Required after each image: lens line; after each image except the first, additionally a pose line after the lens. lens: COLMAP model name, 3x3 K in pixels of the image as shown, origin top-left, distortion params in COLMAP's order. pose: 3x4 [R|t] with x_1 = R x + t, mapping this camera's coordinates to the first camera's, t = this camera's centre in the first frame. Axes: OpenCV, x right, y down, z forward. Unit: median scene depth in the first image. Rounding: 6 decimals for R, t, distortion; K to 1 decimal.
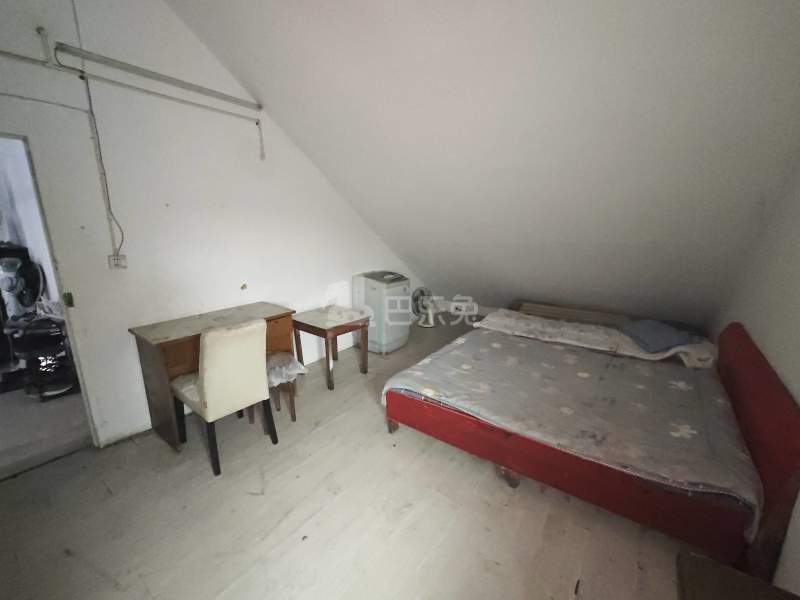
lens RADIAL K [[348.0, 0, 400.0], [0, 348.0, 299.1], [0, 0, 1]] dist [0.003749, 0.000638]
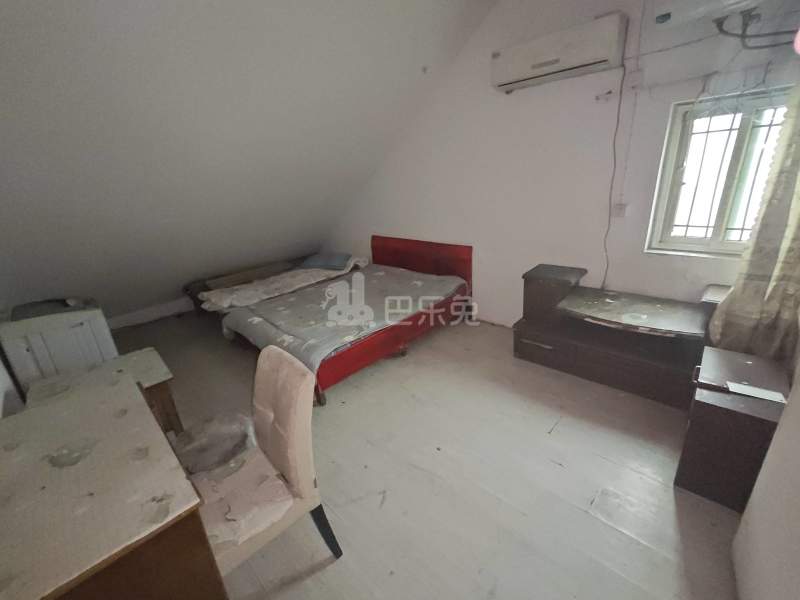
lens RADIAL K [[348.0, 0, 397.0], [0, 348.0, 298.0], [0, 0, 1]] dist [0.003749, 0.000638]
pose [[0.119854, -0.347434, 0.930013, -0.700380], [0.288543, 0.908519, 0.302218, -0.123782], [-0.949936, 0.232127, 0.209139, 0.414720]]
